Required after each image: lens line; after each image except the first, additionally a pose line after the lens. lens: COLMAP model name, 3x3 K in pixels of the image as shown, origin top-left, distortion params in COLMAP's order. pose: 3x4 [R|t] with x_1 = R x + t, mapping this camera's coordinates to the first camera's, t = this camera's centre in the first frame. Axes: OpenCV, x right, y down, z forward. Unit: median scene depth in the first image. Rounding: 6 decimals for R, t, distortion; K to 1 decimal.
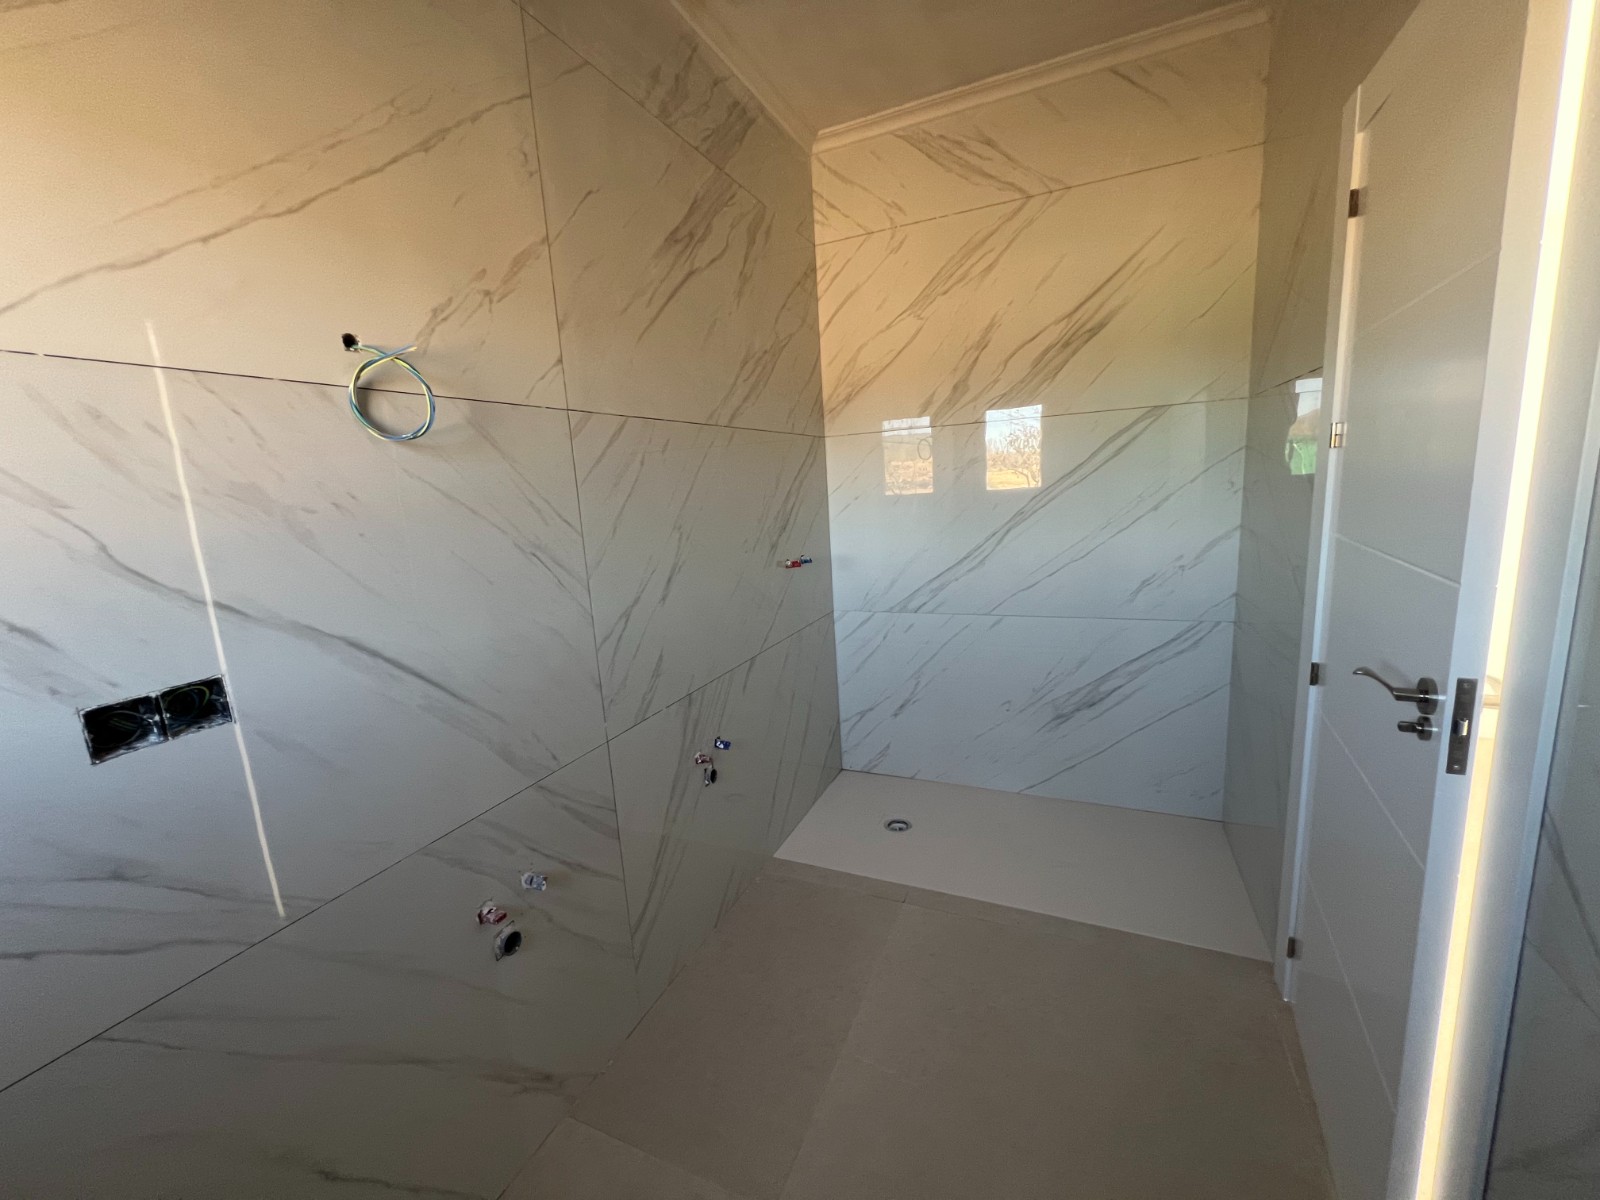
lens RADIAL K [[630.8, 0, 797.2], [0, 630.8, 606.8], [0, 0, 1]] dist [-0.004422, -0.000579]
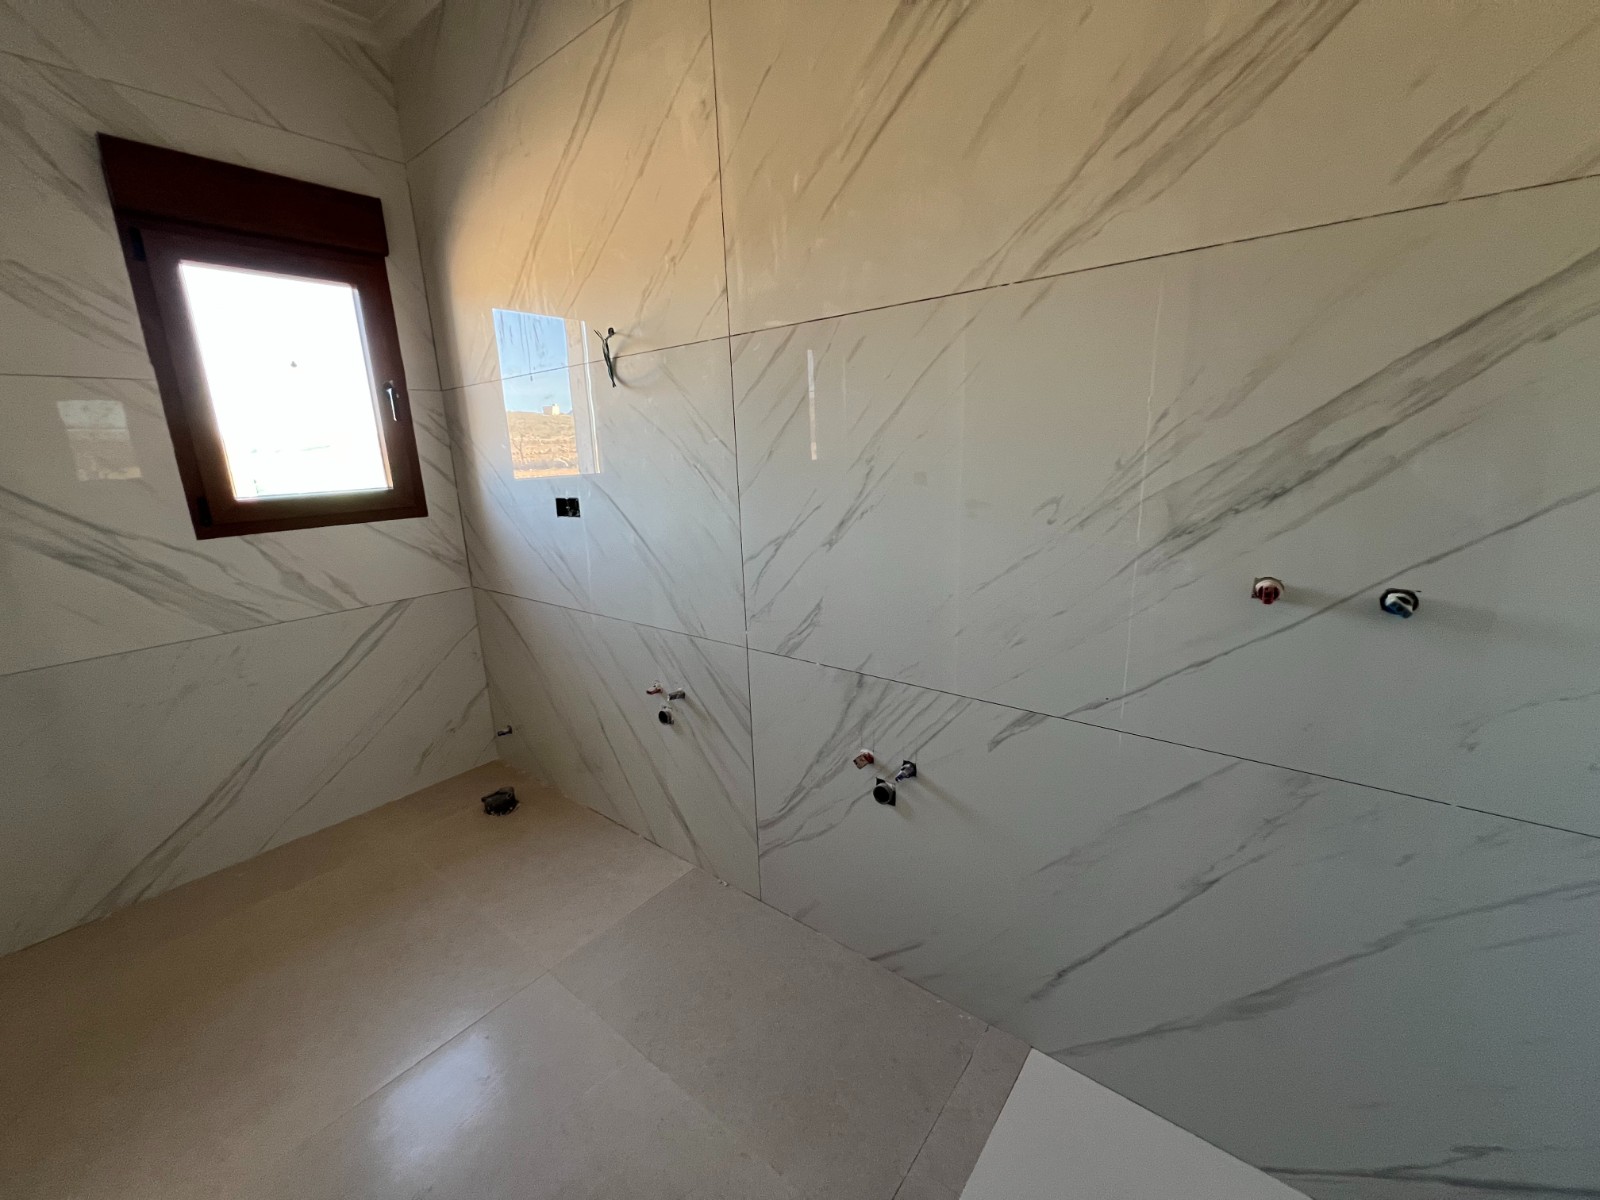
lens RADIAL K [[630.8, 0, 800.3], [0, 630.8, 592.8], [0, 0, 1]] dist [-0.004422, -0.000579]
pose [[-0.238056, 0.295573, -0.925184, 0.667415], [-0.129880, 0.934326, 0.331913, -0.253410], [0.962528, 0.199177, -0.184033, 1.283250]]
